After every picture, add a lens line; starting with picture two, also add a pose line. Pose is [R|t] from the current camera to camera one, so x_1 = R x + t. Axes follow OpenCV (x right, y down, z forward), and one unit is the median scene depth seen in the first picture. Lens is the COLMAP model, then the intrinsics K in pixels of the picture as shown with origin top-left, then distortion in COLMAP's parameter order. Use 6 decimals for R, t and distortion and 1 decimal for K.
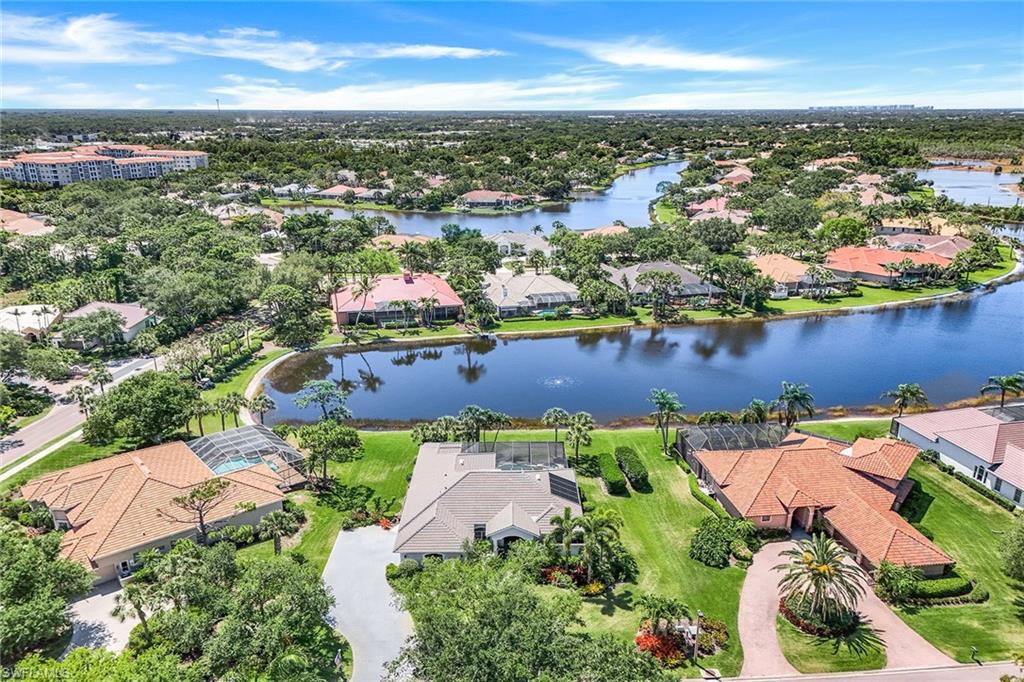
lens RADIAL K [[772.1, 0, 512.0], [0, 772.1, 341.0], [0, 0, 1]] dist [0.089438, -0.081434]
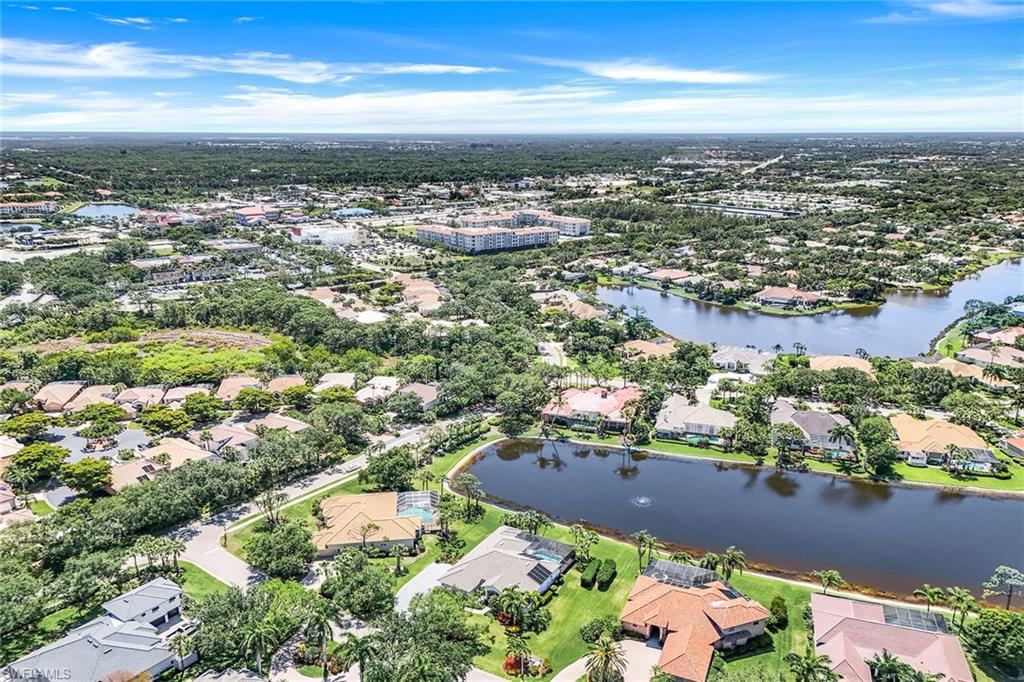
lens RADIAL K [[764.8, 0, 512.0], [0, 764.8, 341.0], [0, 0, 1]] dist [0.090730, -0.085090]
pose [[0.859356, 0.135940, -0.492979, 0.705438], [-0.147769, 0.988907, 0.015104, -0.309380], [0.489563, 0.059867, 0.869910, -0.527320]]
